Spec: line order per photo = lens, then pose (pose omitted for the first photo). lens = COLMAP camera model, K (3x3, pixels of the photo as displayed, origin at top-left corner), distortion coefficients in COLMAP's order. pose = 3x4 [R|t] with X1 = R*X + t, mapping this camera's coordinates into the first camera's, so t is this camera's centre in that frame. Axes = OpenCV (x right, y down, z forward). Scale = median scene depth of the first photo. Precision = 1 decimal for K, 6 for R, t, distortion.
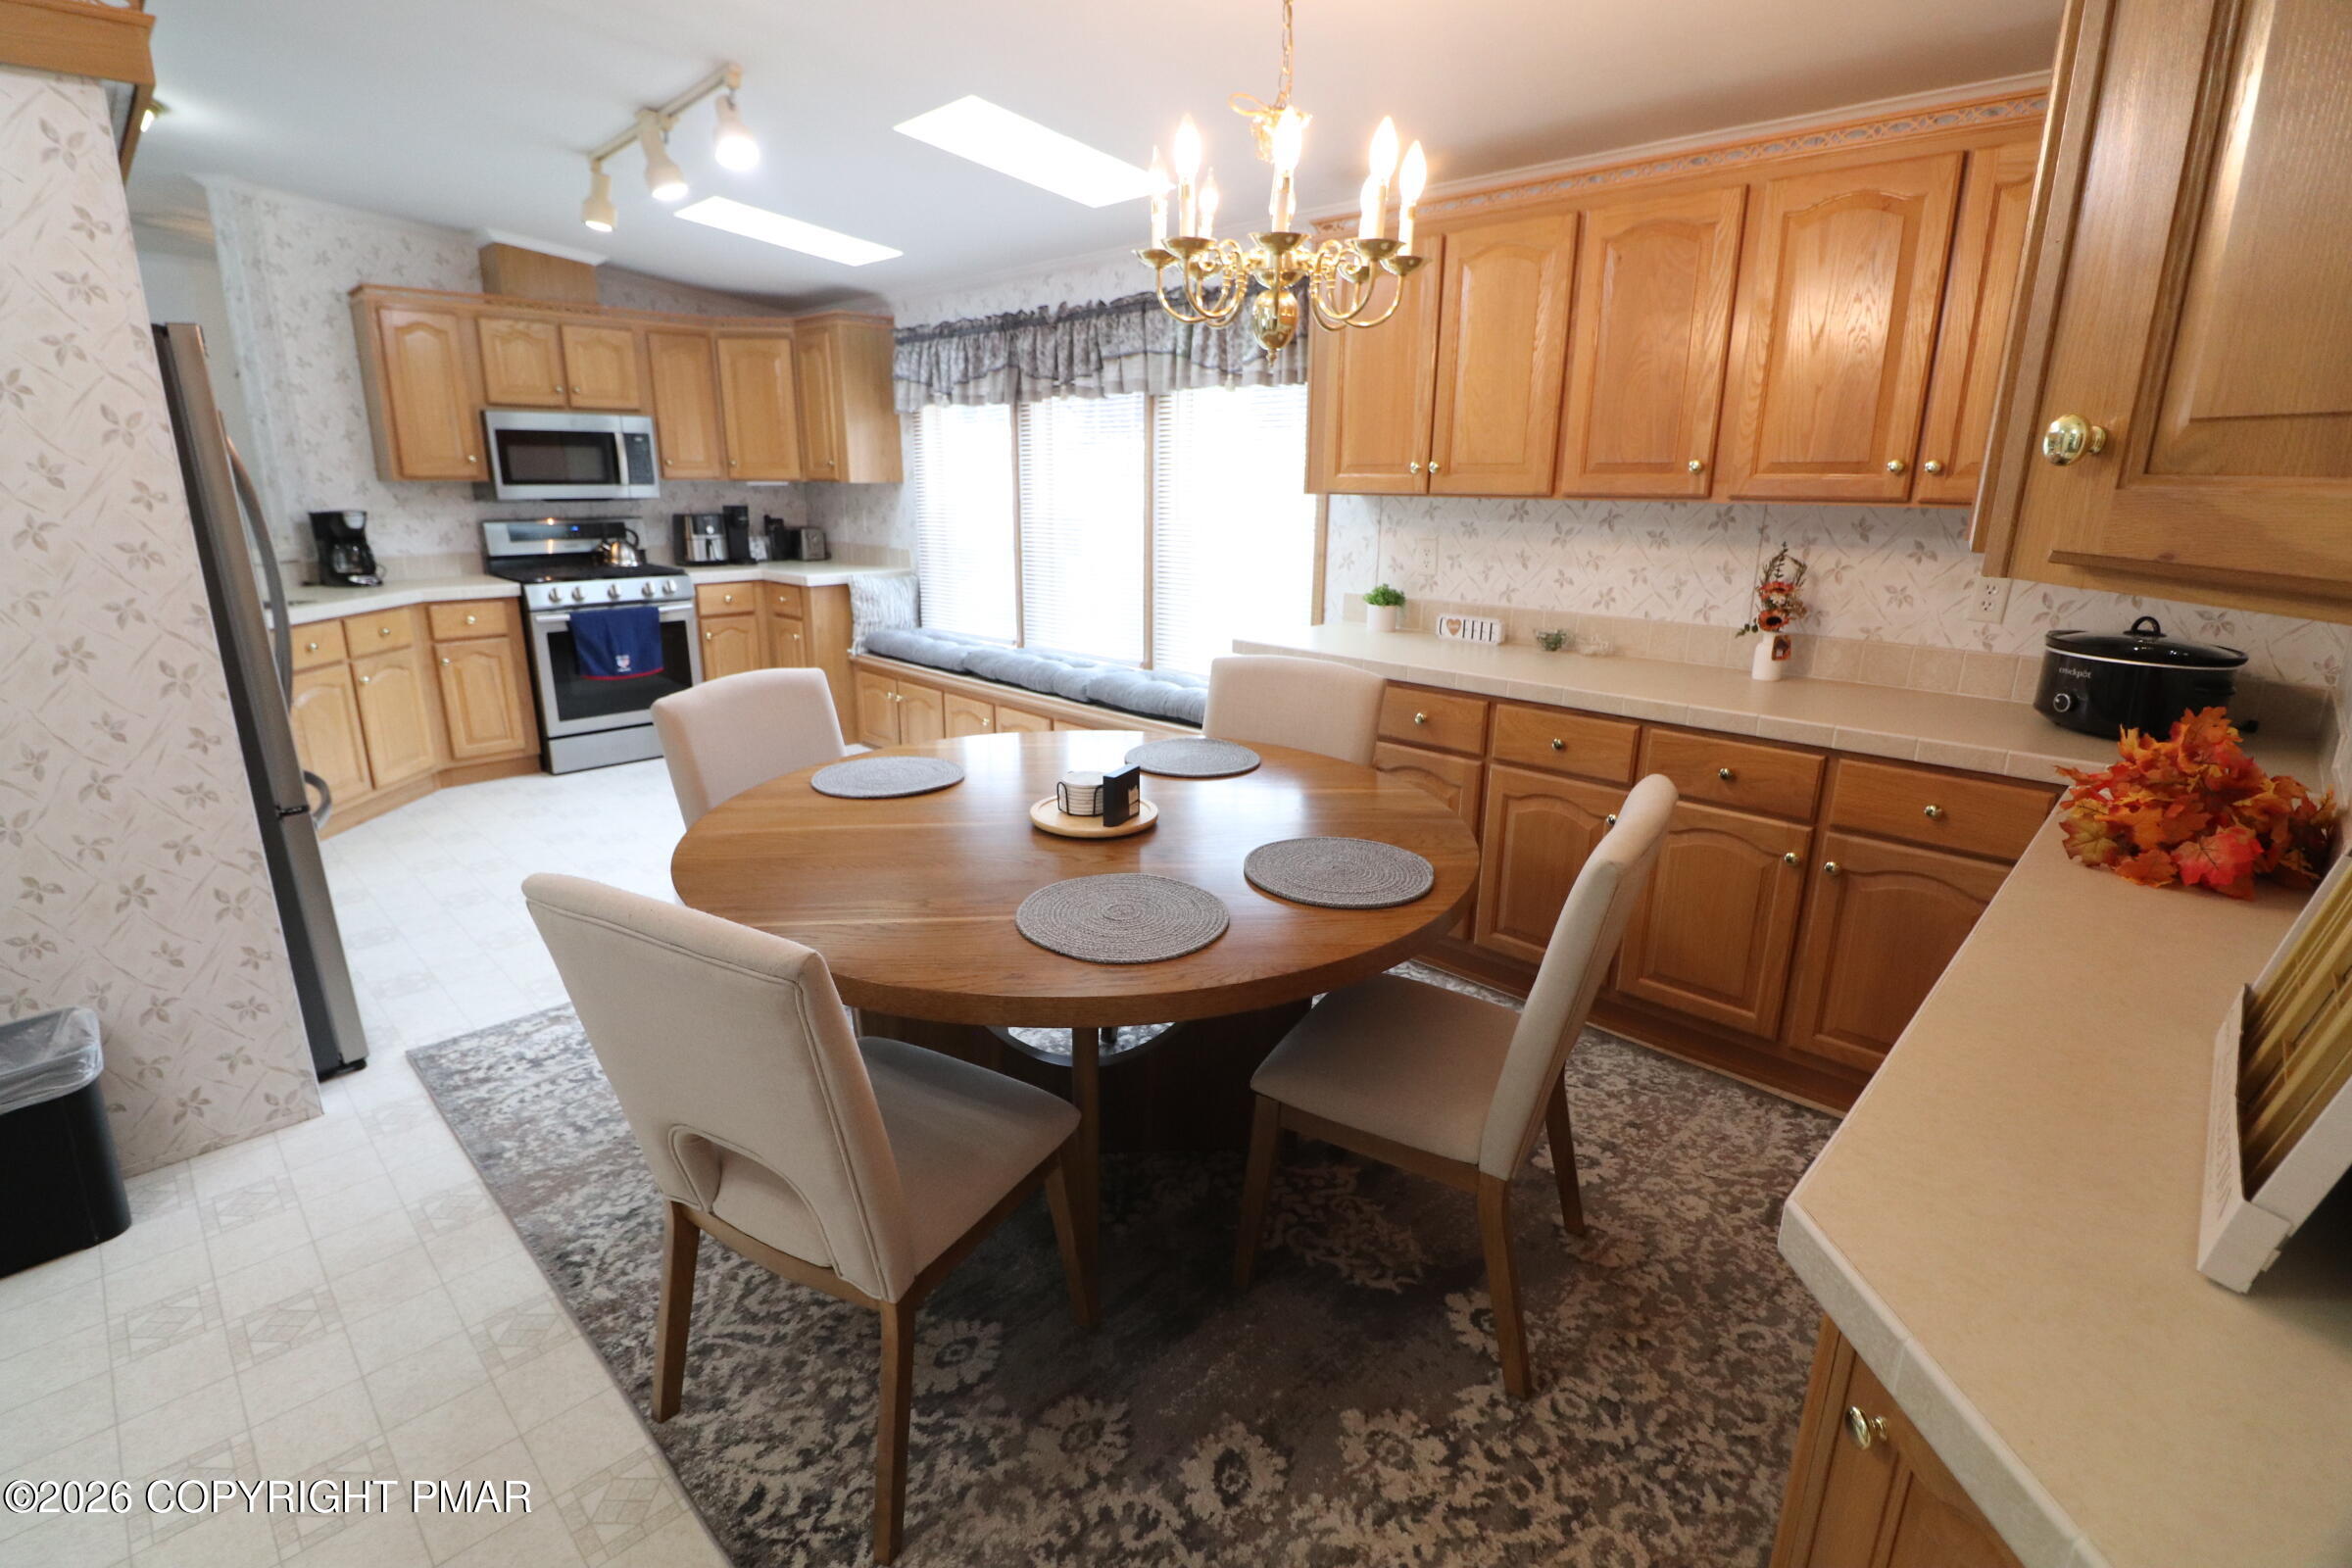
lens RADIAL K [[1086.6, 0, 1160.0], [0, 1086.6, 772.8], [0, 0, 1]] dist [-0.004278, -0.011633]
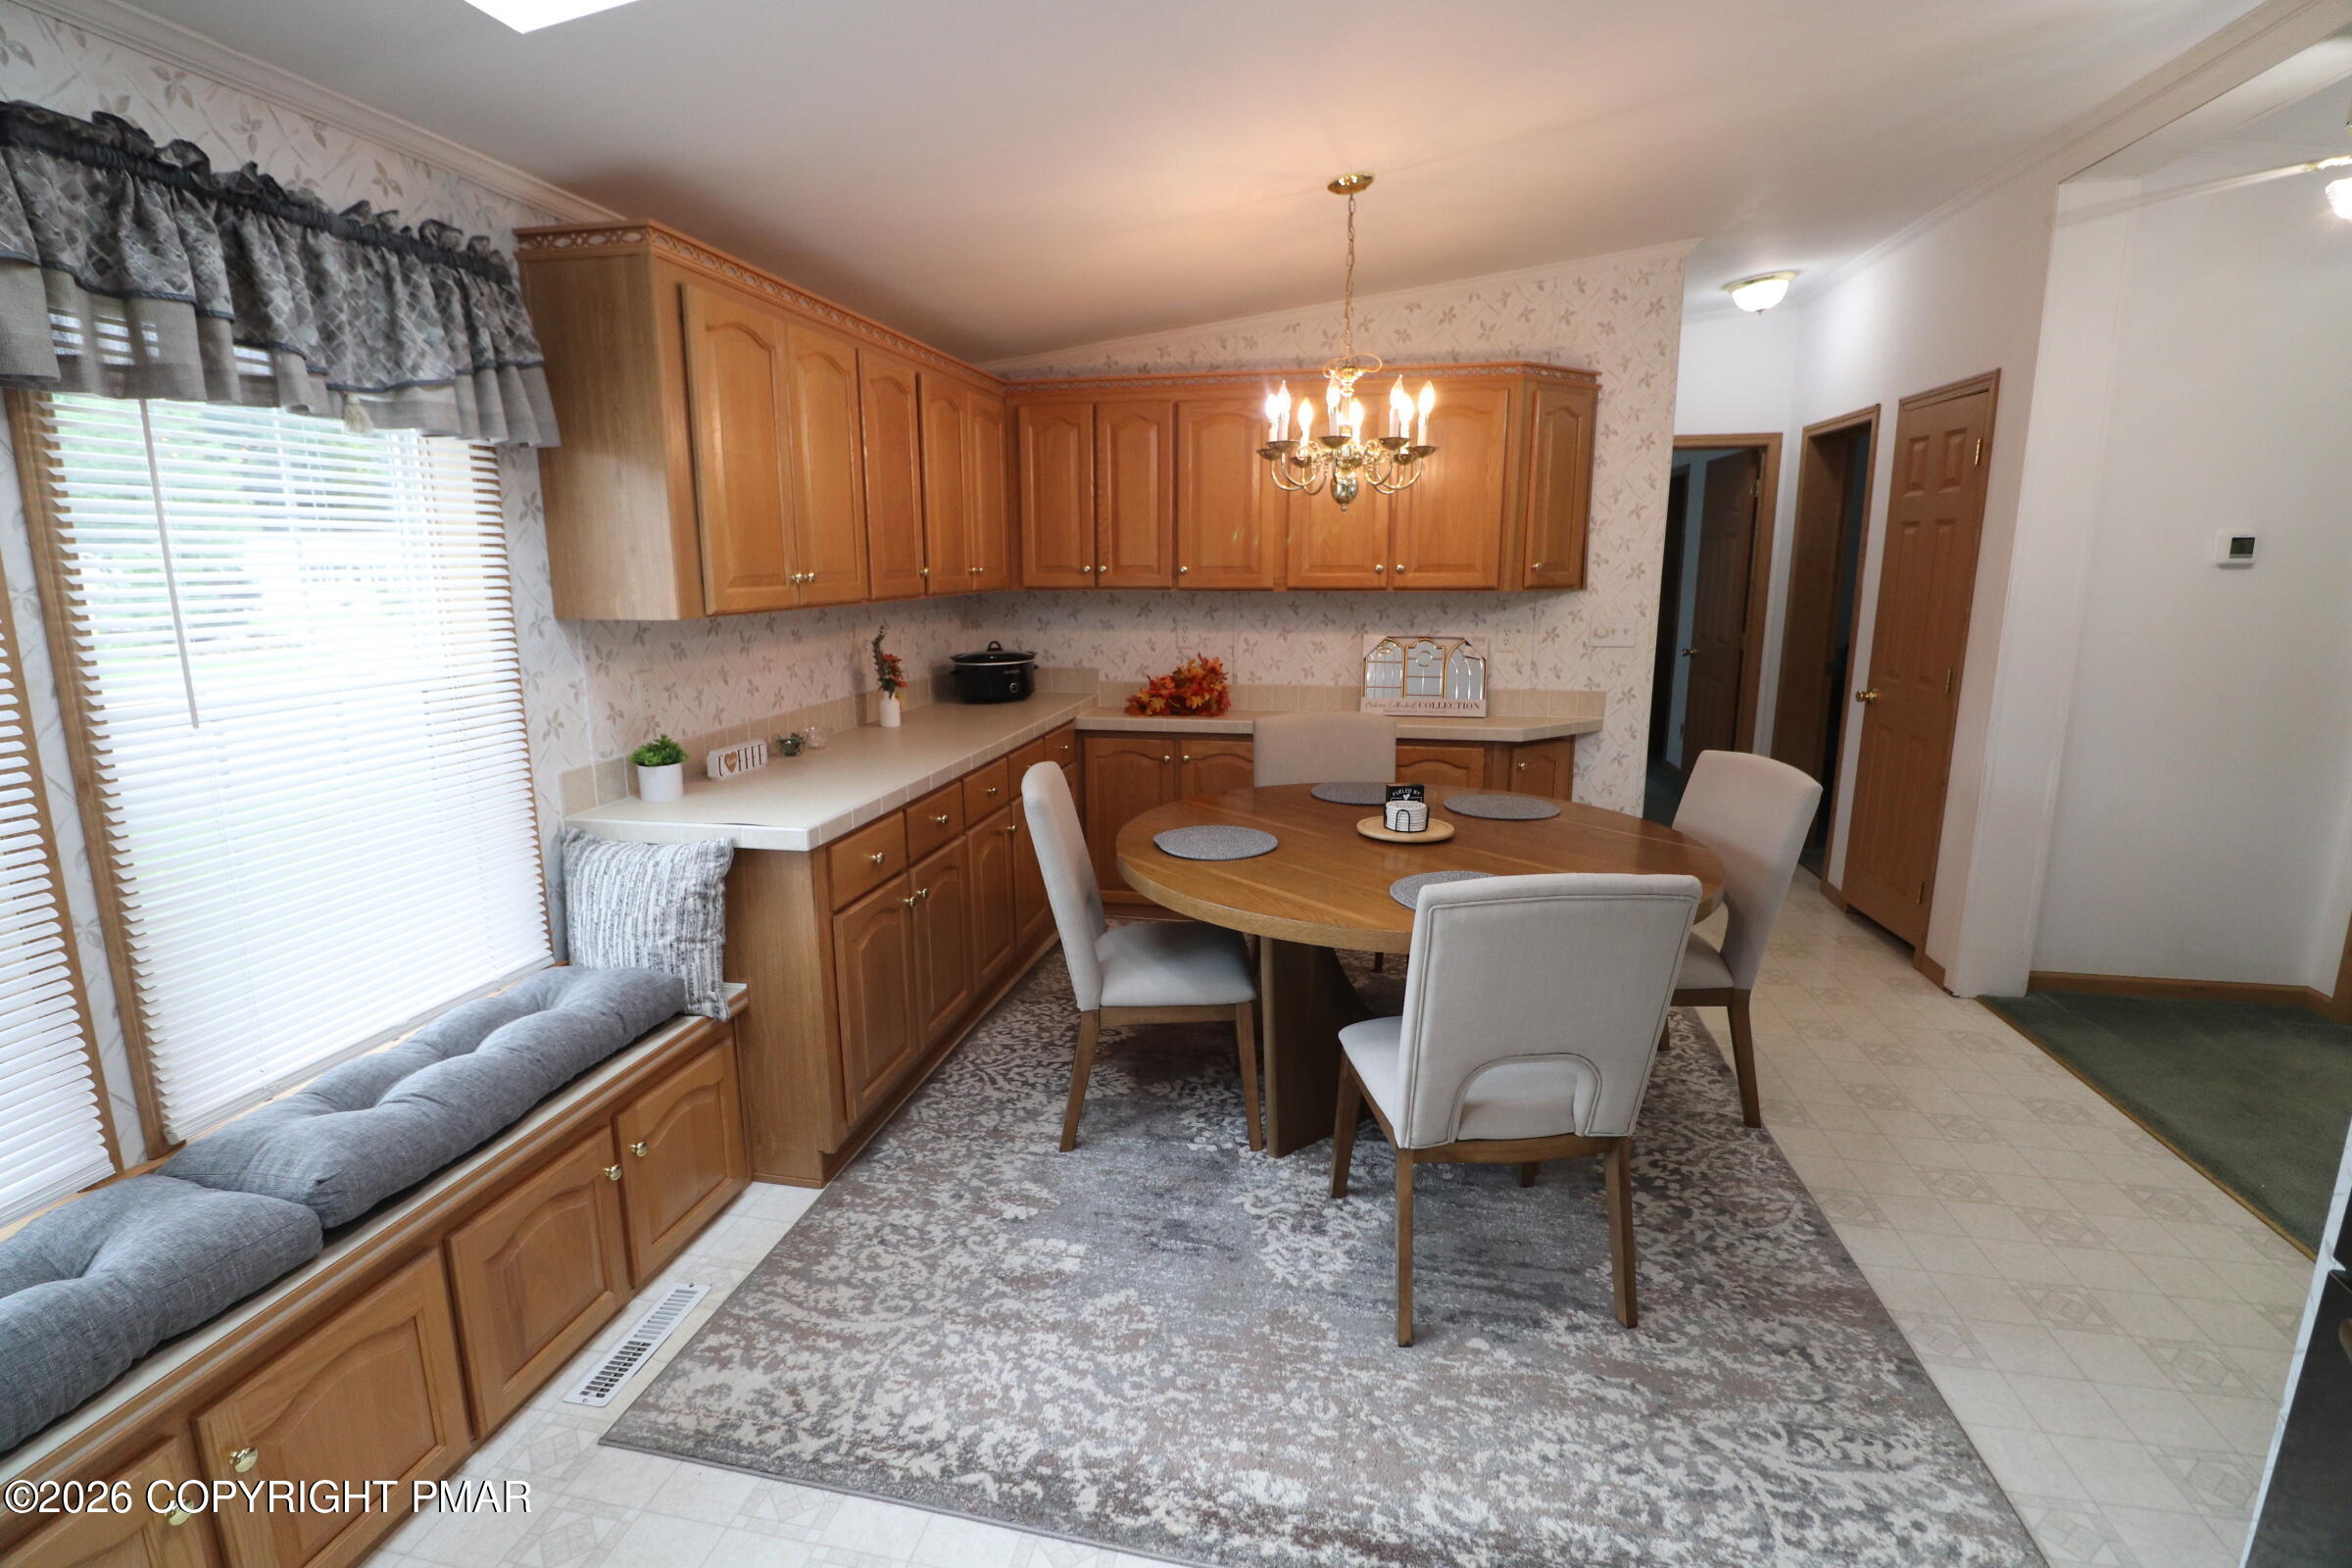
lens RADIAL K [[1086.6, 0, 1166.0], [0, 1086.6, 768.3], [0, 0, 1]] dist [-0.004278, -0.011633]
pose [[-0.549118, -0.159574, 0.820369, -0.503182], [0.225211, 0.917037, 0.329123, -0.274851], [-0.804829, 0.365484, -0.467624, 0.932411]]
